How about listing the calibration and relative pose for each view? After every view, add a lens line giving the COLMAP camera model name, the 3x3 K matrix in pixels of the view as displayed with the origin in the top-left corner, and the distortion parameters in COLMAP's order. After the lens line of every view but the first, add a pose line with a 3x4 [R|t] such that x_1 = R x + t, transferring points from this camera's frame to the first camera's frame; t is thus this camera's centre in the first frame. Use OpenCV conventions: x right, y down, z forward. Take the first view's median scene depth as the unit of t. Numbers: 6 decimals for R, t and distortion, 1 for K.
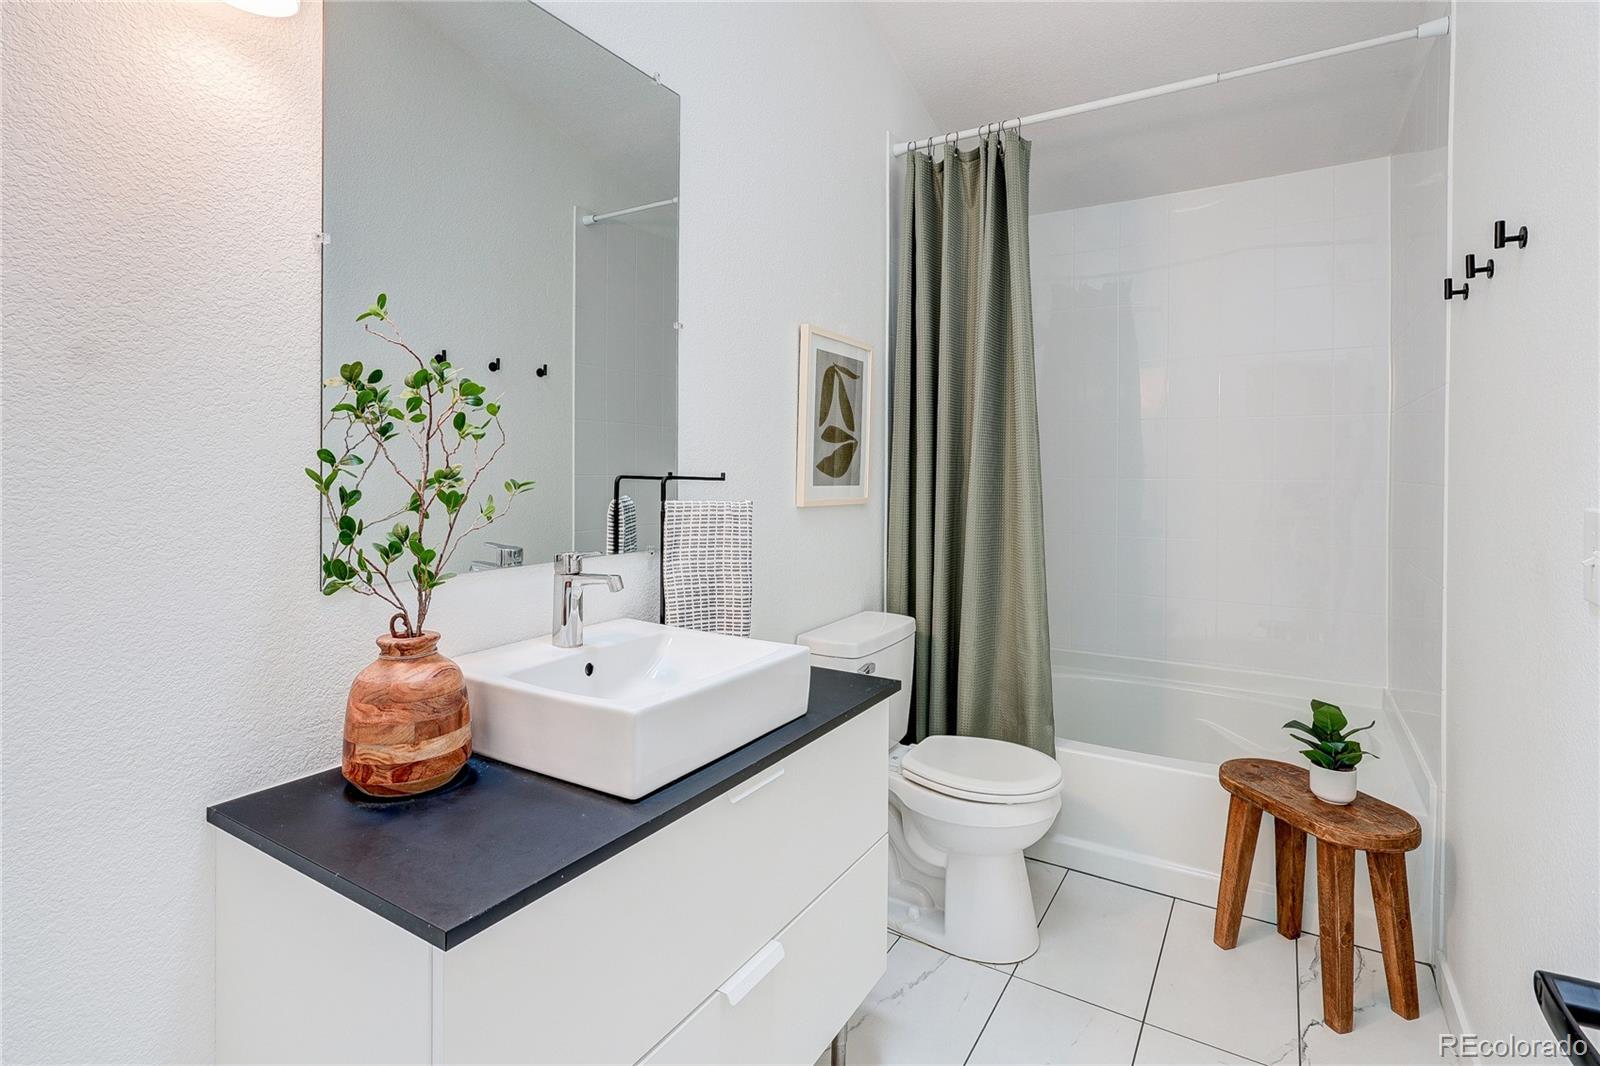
lens RADIAL K [[757.1, 0, 816.1], [0, 757.1, 481.3], [0, 0, 1]] dist [-0.006812, 0.003859]
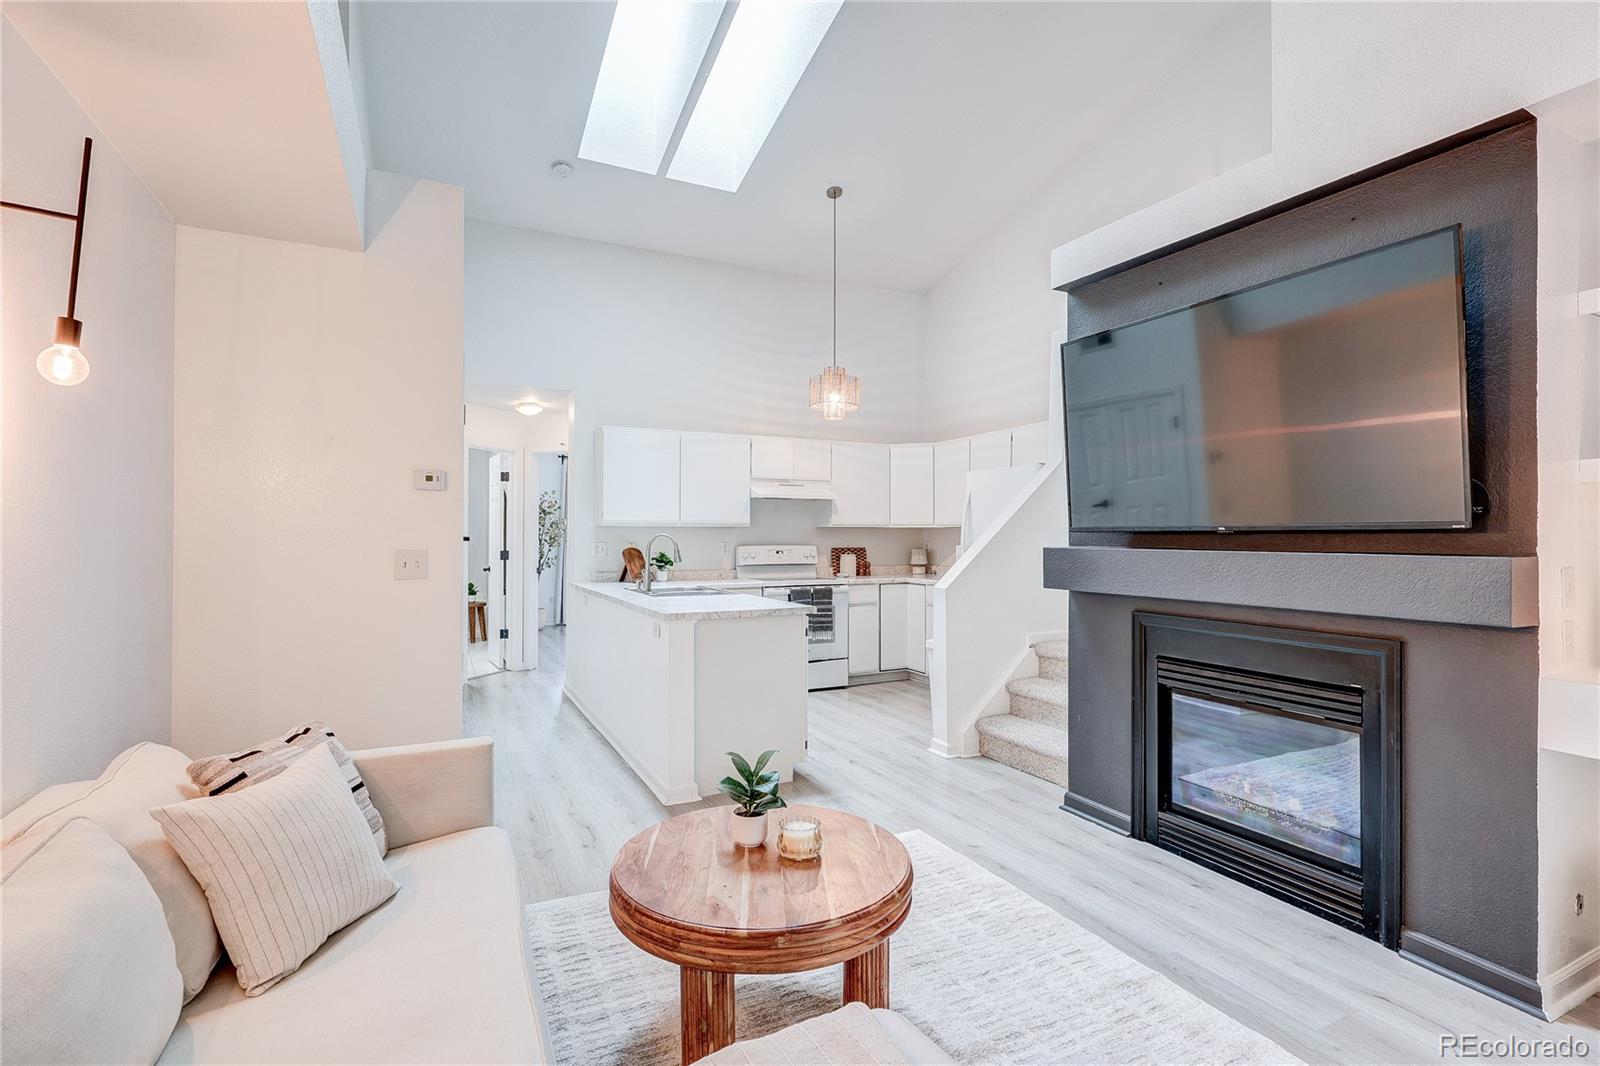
lens RADIAL K [[757.1, 0, 808.5], [0, 757.1, 536.2], [0, 0, 1]] dist [-0.006812, 0.003859]
pose [[0.526341, -0.003330, 0.850267, -1.965859], [0.004192, 0.999990, 0.001322, -0.005402], [-0.850263, 0.002868, 0.526350, -2.898605]]
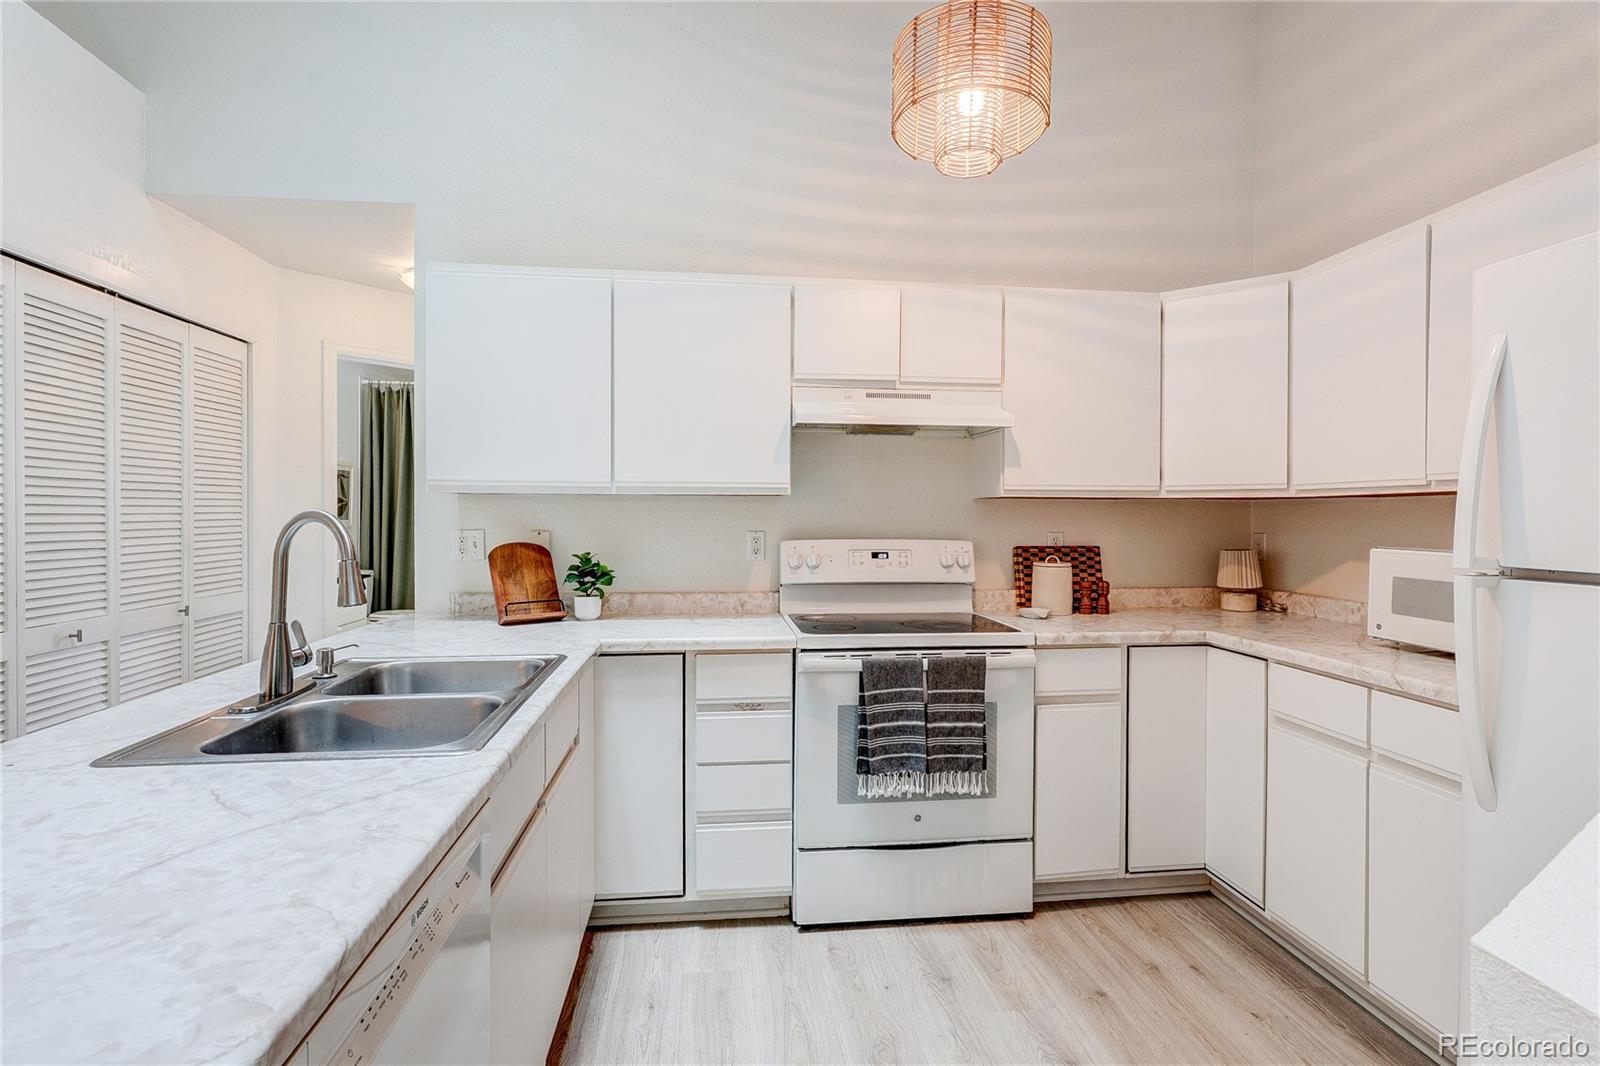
lens RADIAL K [[757.1, 0, 800.5], [0, 757.1, 524.0], [0, 0, 1]] dist [-0.006812, 0.003859]
pose [[0.789844, -0.007606, 0.613261, -0.331559], [0.000829, 0.999935, 0.011335, -0.007172], [-0.613308, -0.008445, 0.789799, -2.144116]]
